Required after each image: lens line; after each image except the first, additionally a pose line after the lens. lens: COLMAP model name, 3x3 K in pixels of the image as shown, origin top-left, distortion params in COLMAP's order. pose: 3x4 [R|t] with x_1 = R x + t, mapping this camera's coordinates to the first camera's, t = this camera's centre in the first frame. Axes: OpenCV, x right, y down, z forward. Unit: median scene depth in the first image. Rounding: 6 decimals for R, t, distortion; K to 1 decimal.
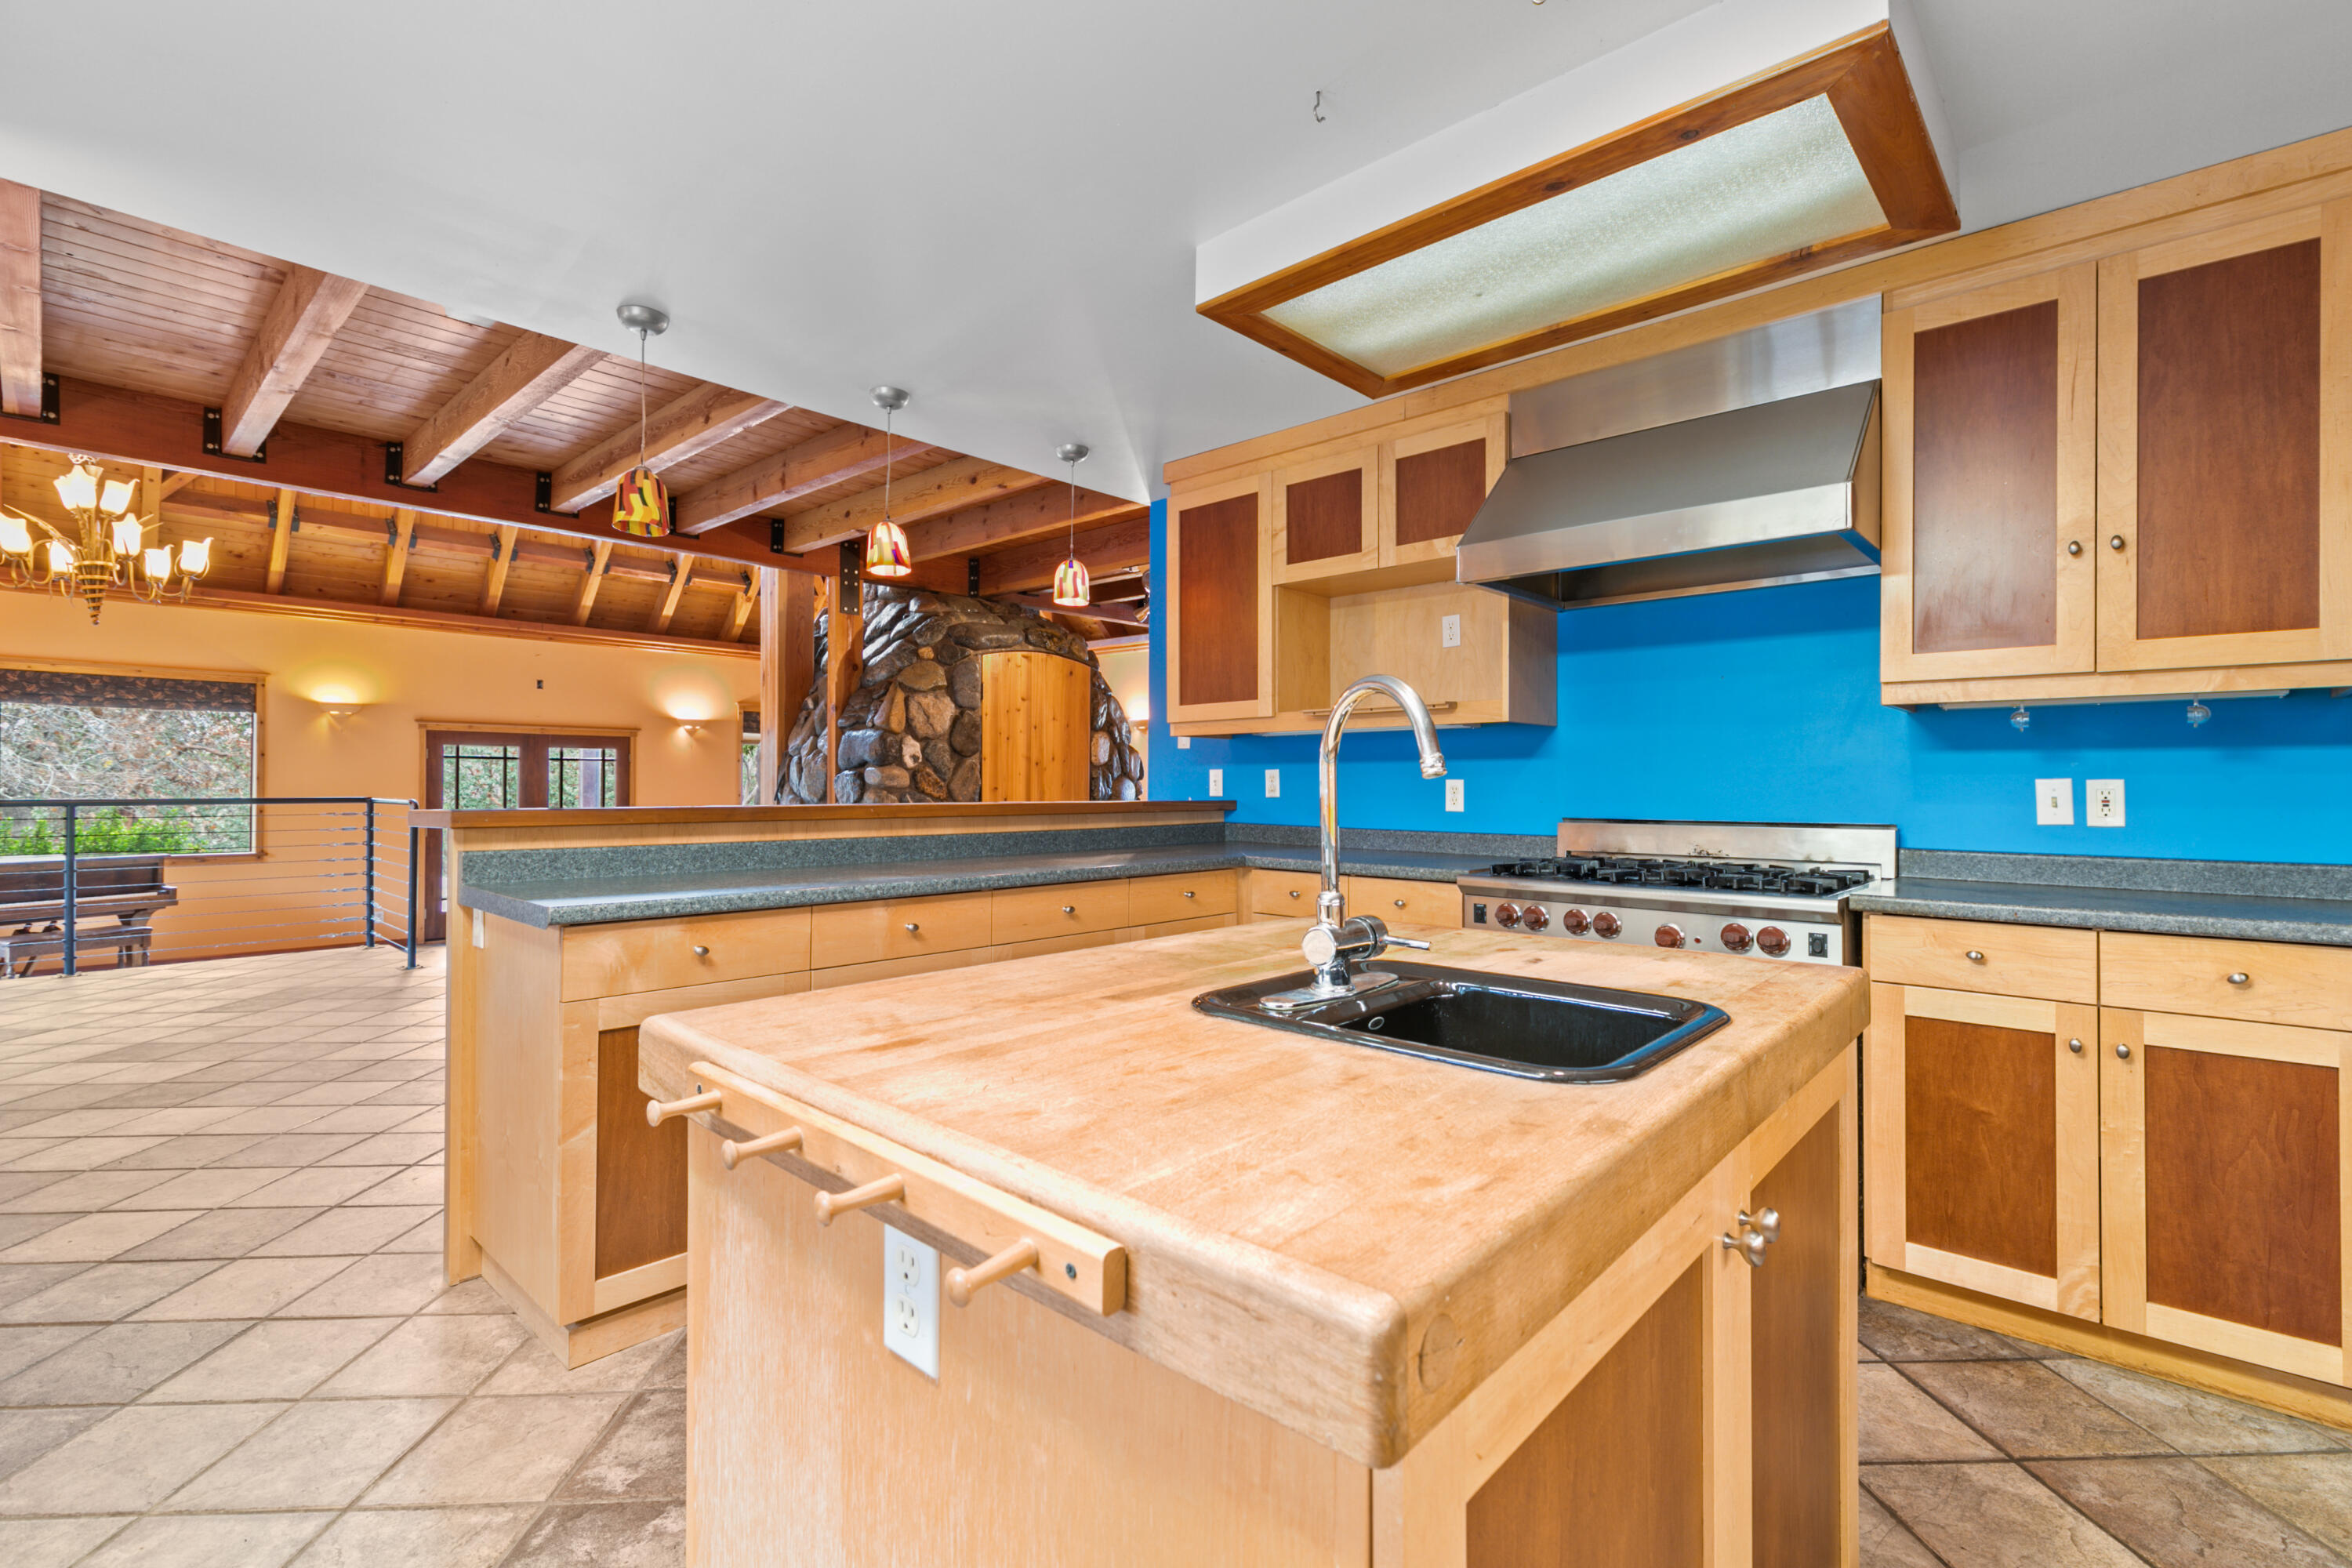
lens RADIAL K [[1050.5, 0, 1181.8], [0, 1050.5, 780.3], [0, 0, 1]] dist [0.009808, -0.002388]
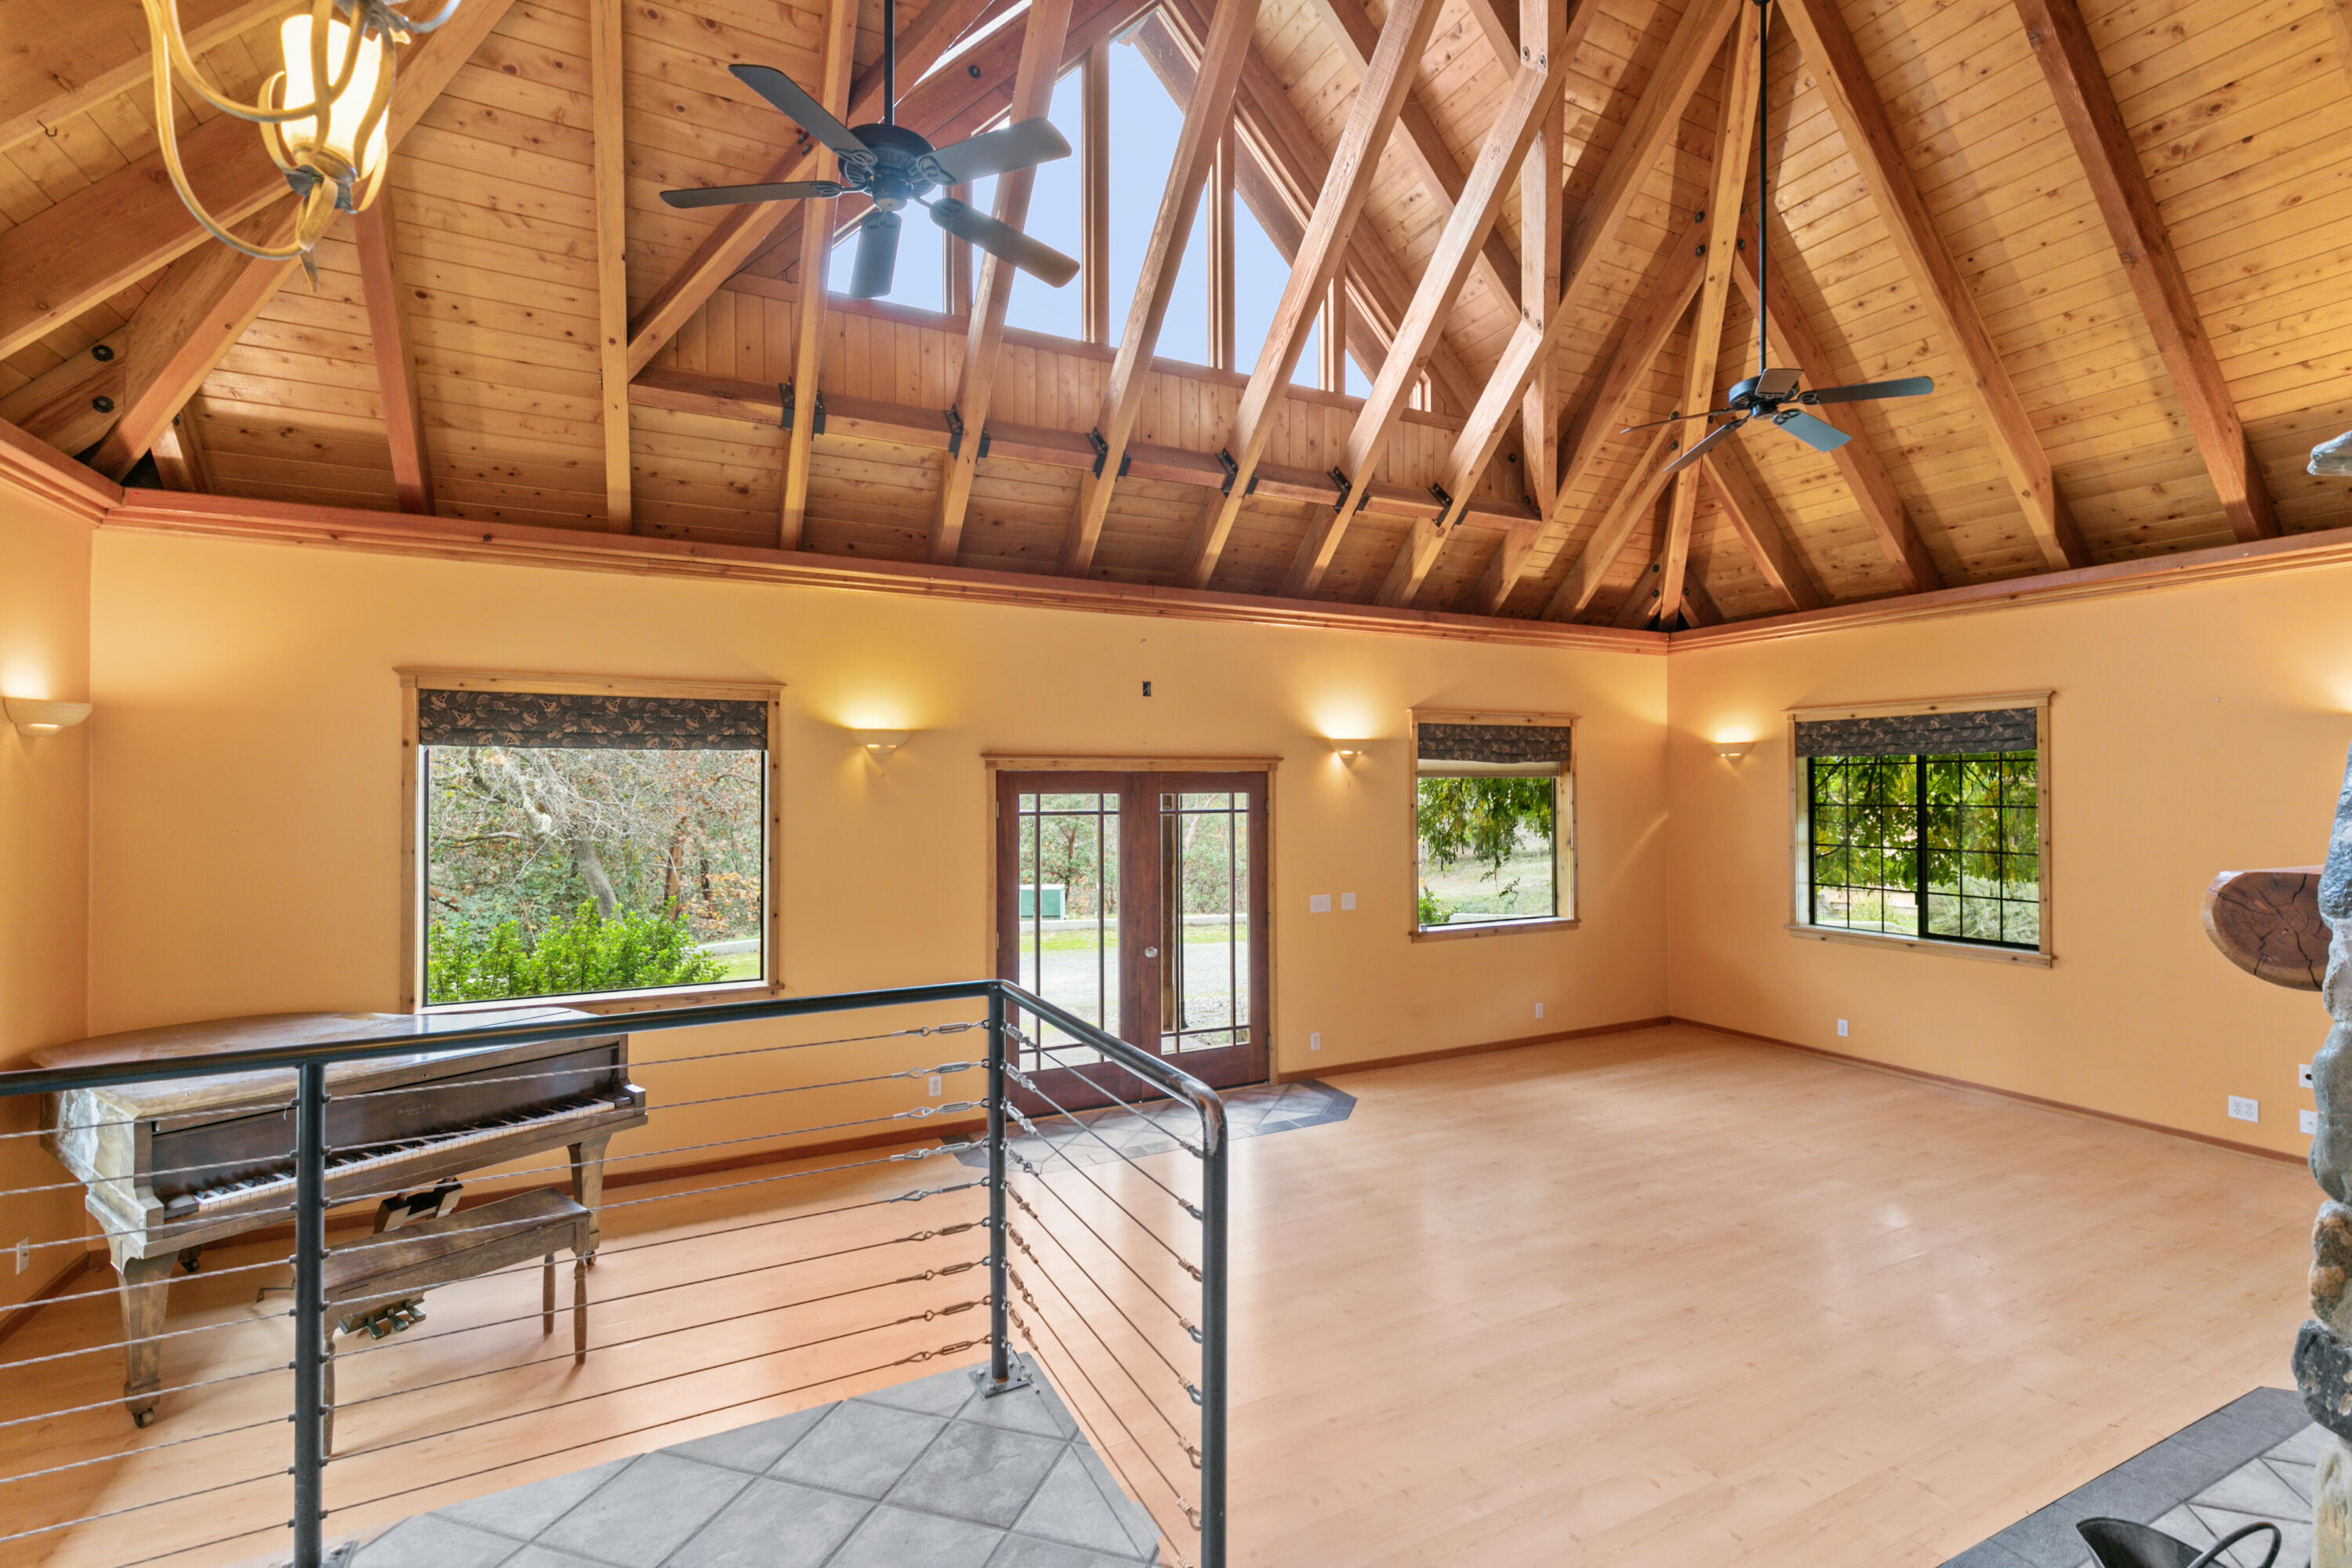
lens RADIAL K [[1050.5, 0, 1184.7], [0, 1050.5, 782.5], [0, 0, 1]] dist [0.009808, -0.002388]
pose [[0.938029, -0.010108, -0.346409, -0.617682], [0.009538, 0.999949, -0.003350, -0.057046], [0.346425, -0.000161, 0.938078, 0.720518]]
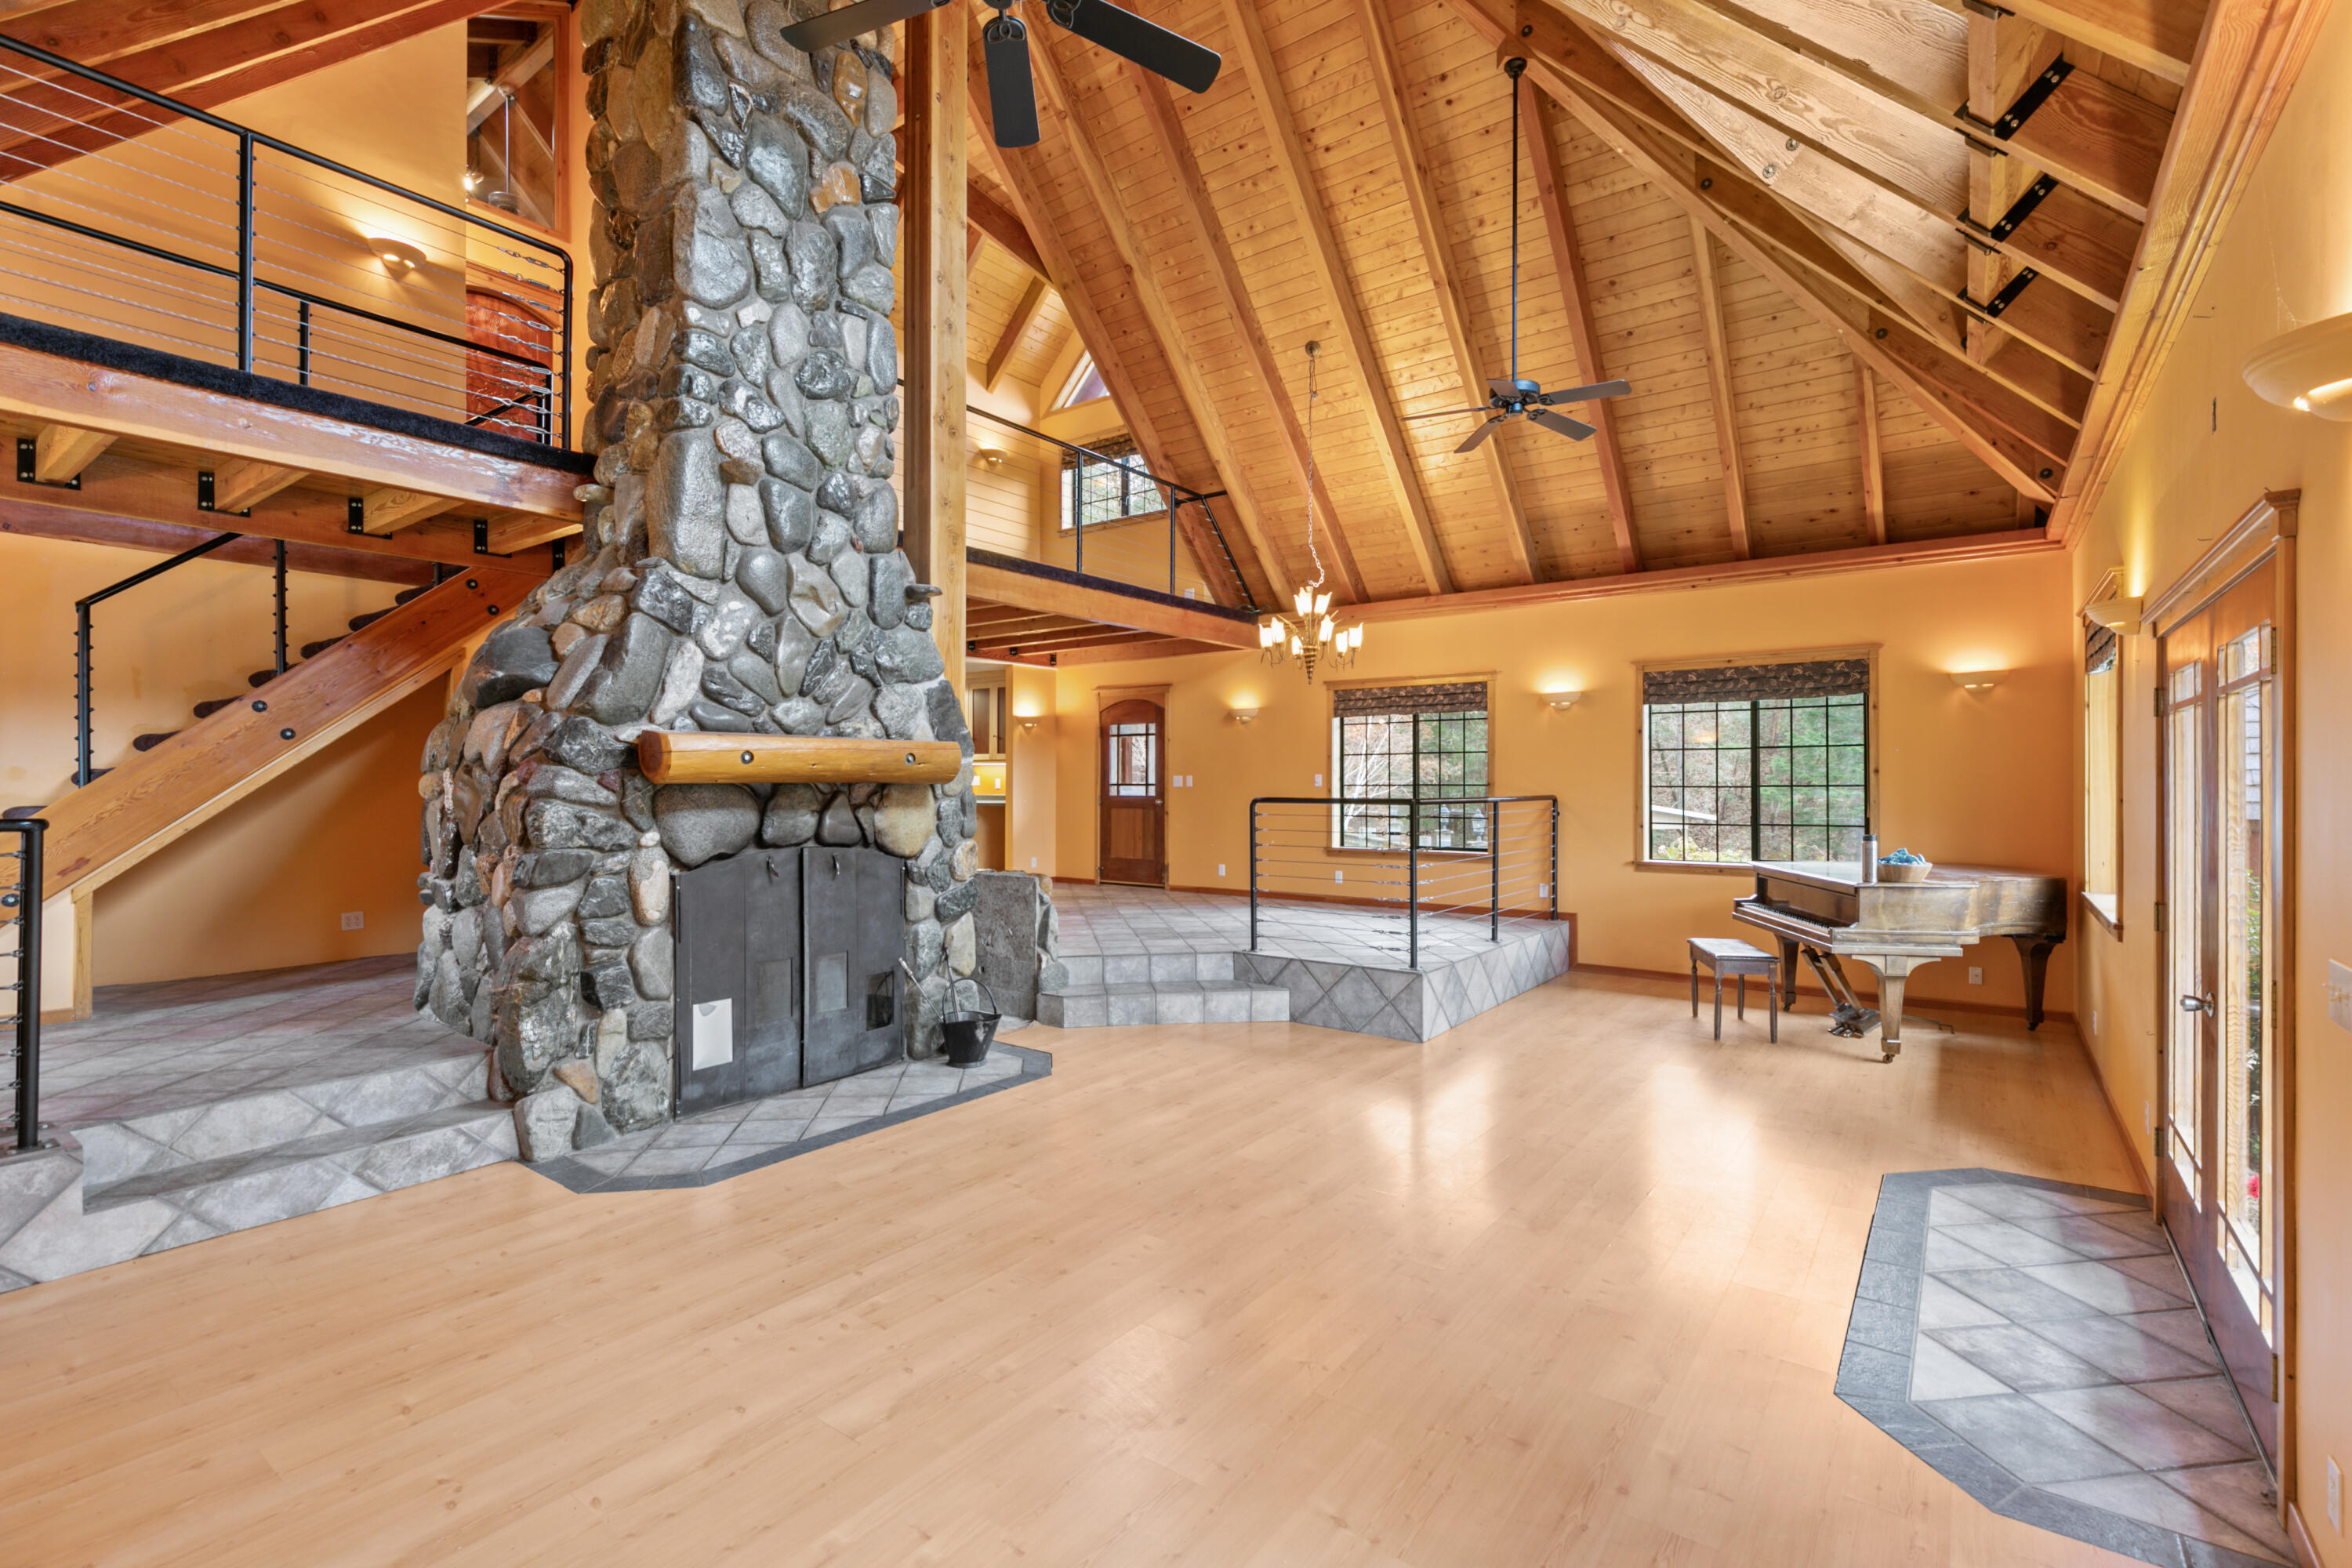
lens RADIAL K [[1050.5, 0, 1191.1], [0, 1050.5, 784.5], [0, 0, 1]] dist [0.009808, -0.002388]
pose [[-0.993569, -0.004011, -0.113154, -0.518656], [-0.003622, 0.999987, -0.003642, 0.008688], [0.113167, -0.003209, -0.993571, 2.006015]]
